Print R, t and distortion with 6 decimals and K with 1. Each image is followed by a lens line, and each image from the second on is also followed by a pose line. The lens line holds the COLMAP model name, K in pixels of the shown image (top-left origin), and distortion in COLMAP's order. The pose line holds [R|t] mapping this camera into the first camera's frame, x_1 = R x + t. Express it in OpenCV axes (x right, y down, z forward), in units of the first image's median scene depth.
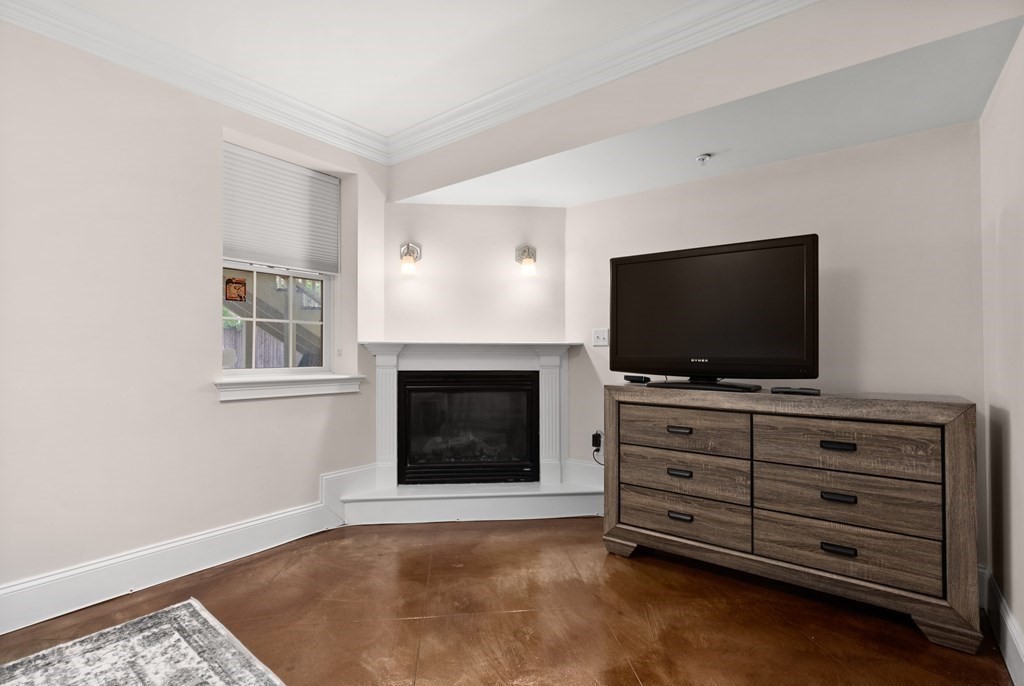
lens RADIAL K [[476.0, 0, 515.0], [0, 476.0, 342.8], [0, 0, 1]] dist [-0.000261, 0.001367]
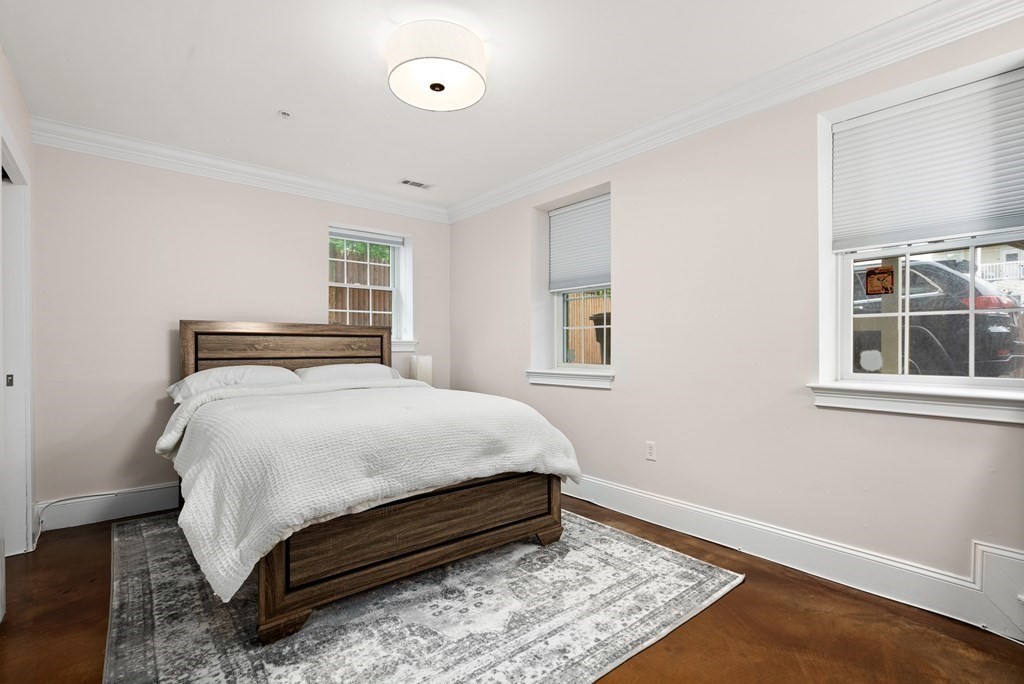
lens RADIAL K [[476.0, 0, 522.4], [0, 476.0, 358.5], [0, 0, 1]] dist [-0.000261, 0.001367]
pose [[-0.195176, 0.009907, -0.980718, 0.548948], [0.010324, 0.999914, 0.008047, 0.019500], [0.980714, -0.008554, -0.195262, 0.782292]]
